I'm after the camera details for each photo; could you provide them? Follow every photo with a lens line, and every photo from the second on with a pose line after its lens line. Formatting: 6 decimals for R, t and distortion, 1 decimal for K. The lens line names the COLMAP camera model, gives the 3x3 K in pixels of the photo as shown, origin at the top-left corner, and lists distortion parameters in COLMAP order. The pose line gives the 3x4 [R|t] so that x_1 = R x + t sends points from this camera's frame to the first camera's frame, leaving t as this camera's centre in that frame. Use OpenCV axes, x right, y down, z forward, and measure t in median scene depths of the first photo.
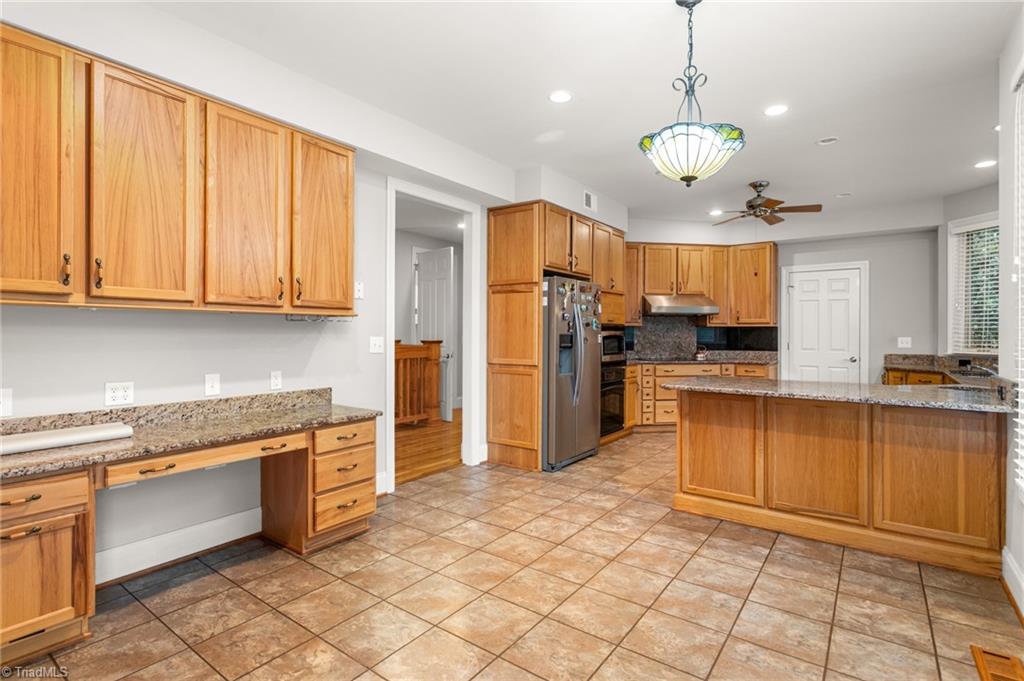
lens RADIAL K [[499.4, 0, 513.1], [0, 499.4, 335.6], [0, 0, 1]] dist [-0.001938, 0.000888]
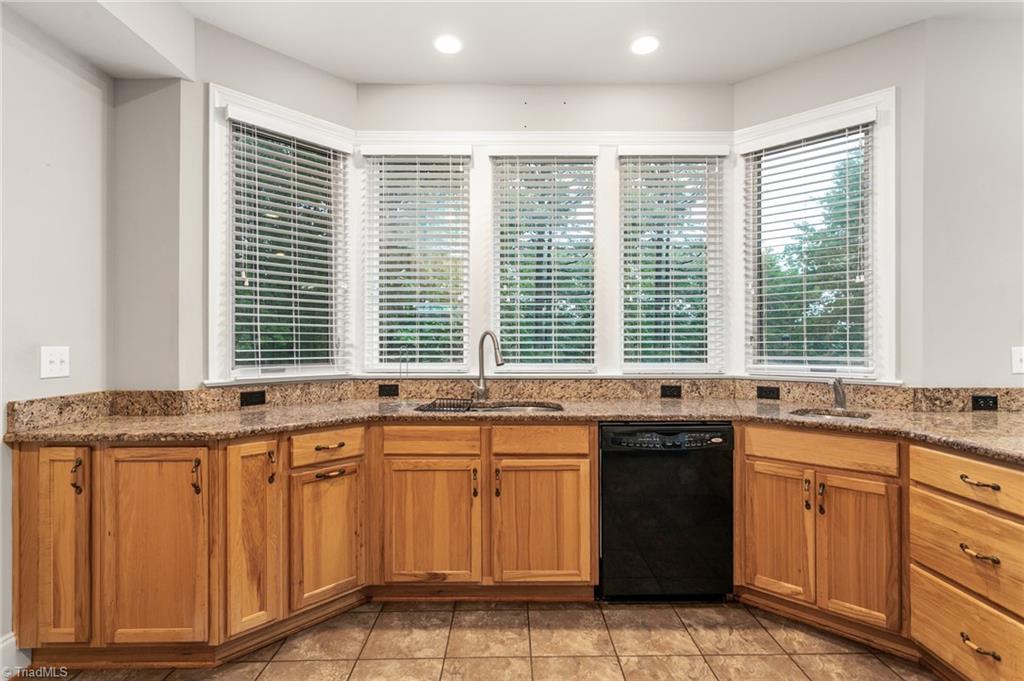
lens RADIAL K [[499.4, 0, 513.1], [0, 499.4, 335.6], [0, 0, 1]] dist [-0.001938, 0.000888]
pose [[-0.602076, 0.009429, 0.798383, 0.561803], [0.002179, 0.999946, -0.010167, 0.000364], [-0.798436, -0.004382, -0.602064, 1.646307]]
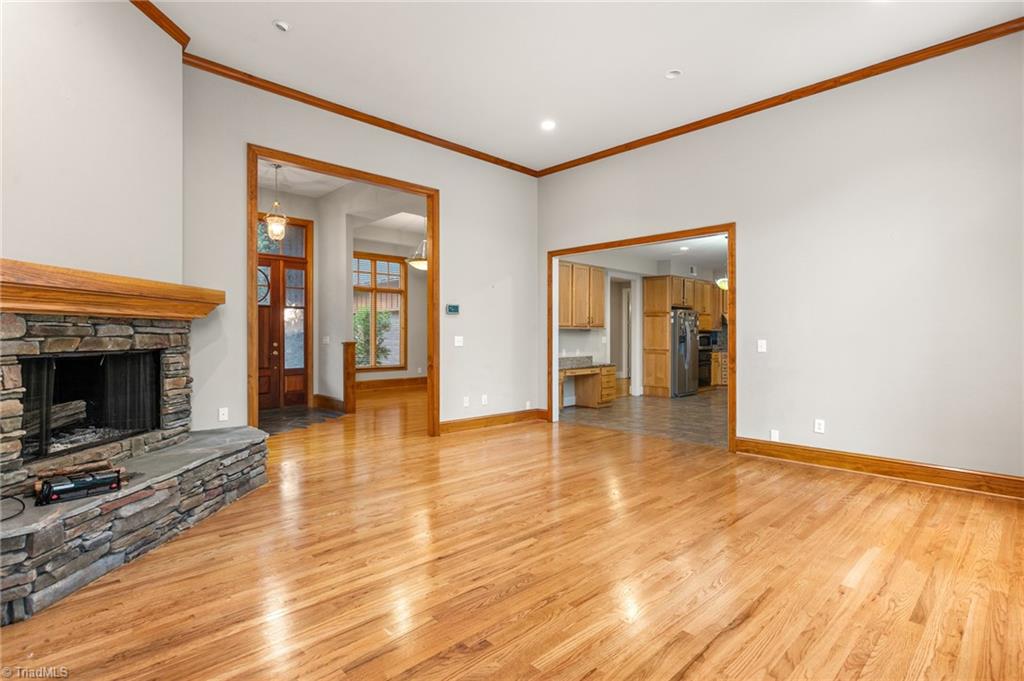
lens RADIAL K [[491.7, 0, 517.8], [0, 491.7, 338.4], [0, 0, 1]] dist [-0.000135, 0.000307]
pose [[0.985653, -0.000496, -0.168781, -0.315436], [0.001078, 0.999994, 0.003358, 0.001723], [0.168778, -0.003491, 0.985648, -1.640234]]
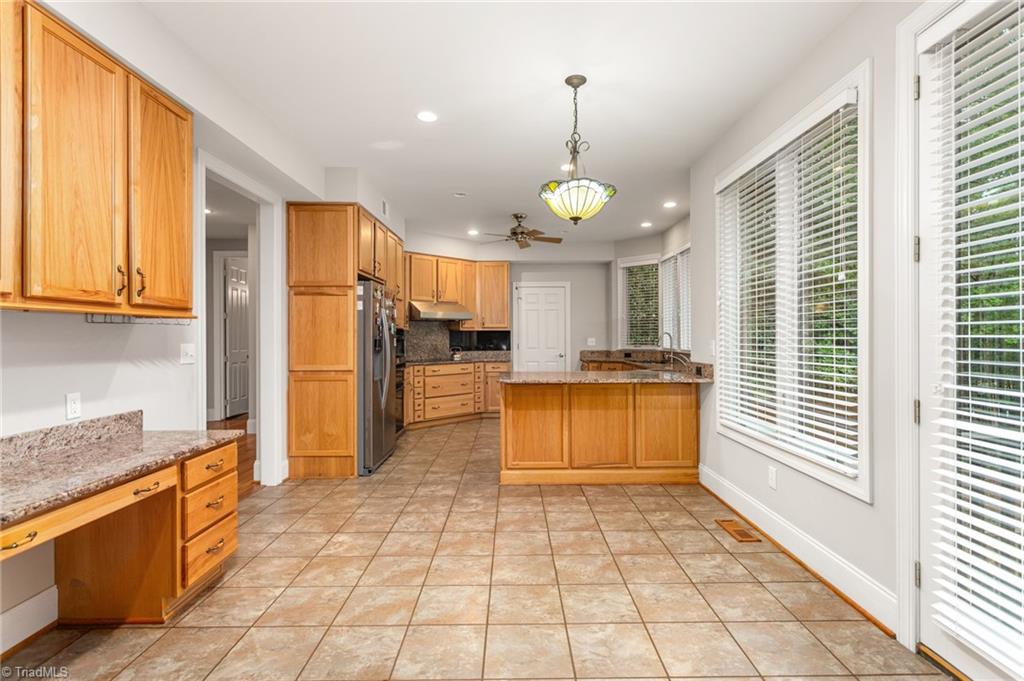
lens RADIAL K [[491.7, 0, 517.8], [0, 491.7, 338.4], [0, 0, 1]] dist [-0.000135, 0.000307]
pose [[0.799629, -0.009444, 0.600421, -0.355528], [0.010295, 0.999945, 0.002016, -0.002290], [-0.600407, 0.004569, 0.799682, 0.038875]]
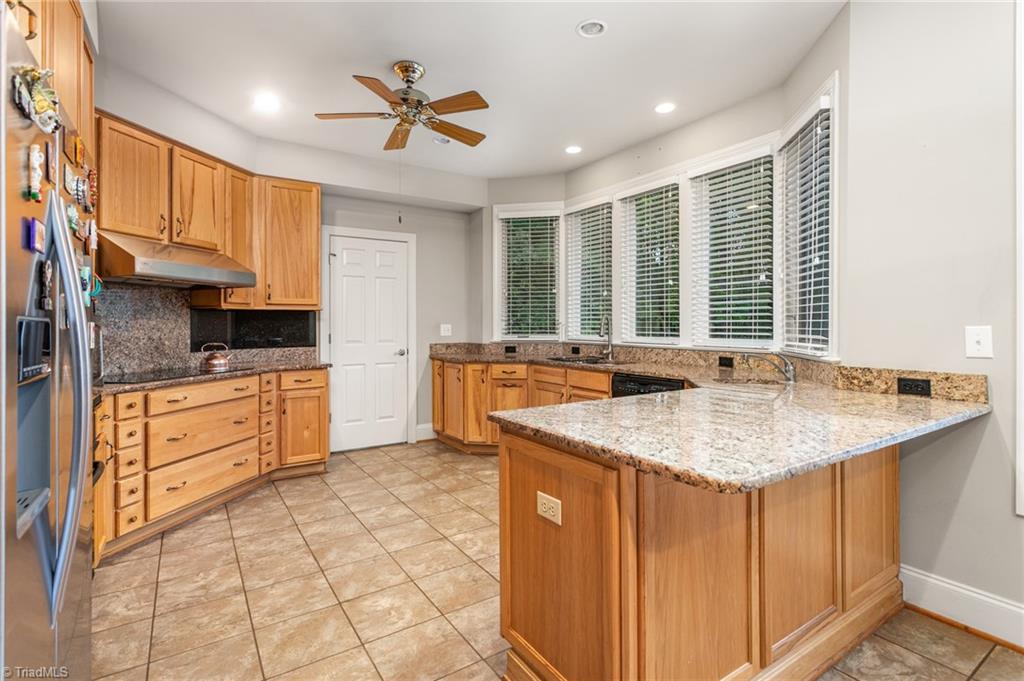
lens RADIAL K [[494.7, 0, 515.7], [0, 494.7, 320.9], [0, 0, 1]] dist [0.000812, 0.000285]
pose [[0.343979, -0.000431, 0.938977, -0.028471], [0.009408, 0.999951, -0.002987, 0.001170], [-0.938930, 0.009861, 0.343966, 0.983057]]
